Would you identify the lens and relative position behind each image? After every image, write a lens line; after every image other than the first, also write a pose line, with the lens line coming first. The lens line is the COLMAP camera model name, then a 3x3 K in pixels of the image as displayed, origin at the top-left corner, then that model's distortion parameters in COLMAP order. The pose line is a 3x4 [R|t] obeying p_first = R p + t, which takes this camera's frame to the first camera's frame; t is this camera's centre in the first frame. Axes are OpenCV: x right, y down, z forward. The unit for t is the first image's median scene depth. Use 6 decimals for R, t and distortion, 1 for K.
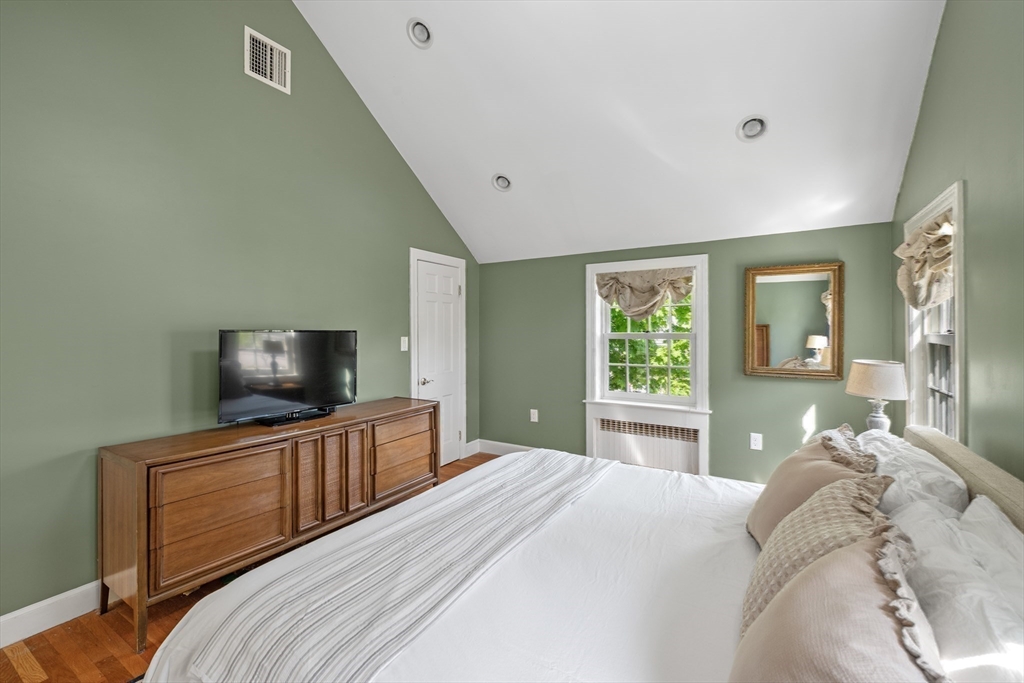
lens RADIAL K [[430.1, 0, 507.9], [0, 430.1, 327.6], [0, 0, 1]] dist [-0.001729, -0.002177]
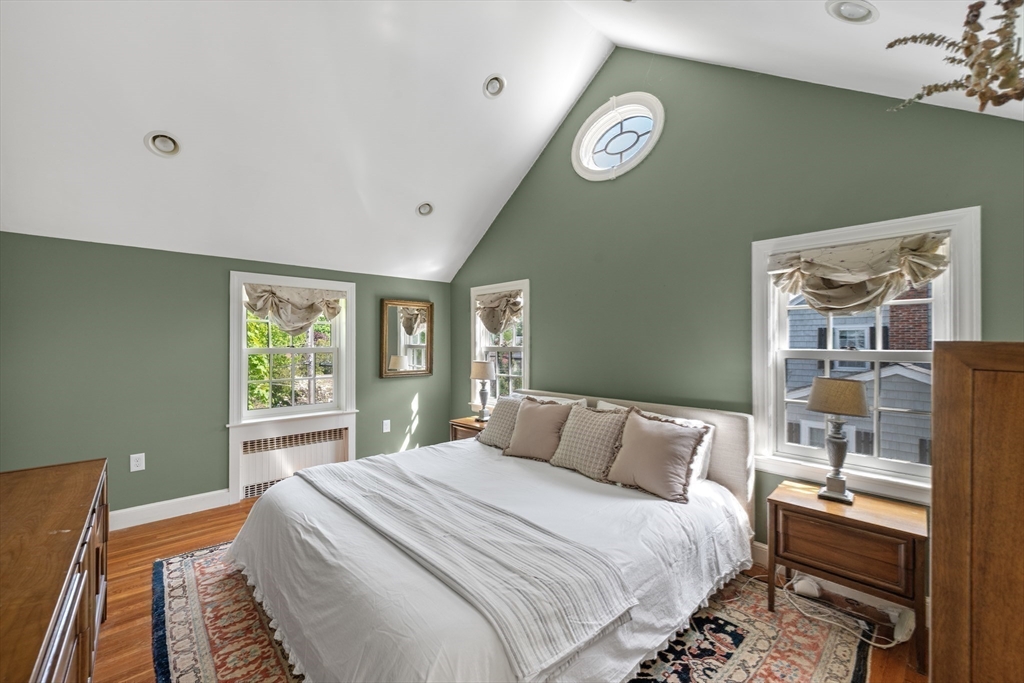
lens RADIAL K [[410.1, 0, 509.6], [0, 410.1, 340.0], [0, 0, 1]] dist [-0.000498, 0.000893]
pose [[0.280999, 0.012076, 0.959632, -0.493057], [-0.003922, 0.999927, -0.011434, 0.003529], [-0.959700, -0.000551, 0.281026, 0.225412]]
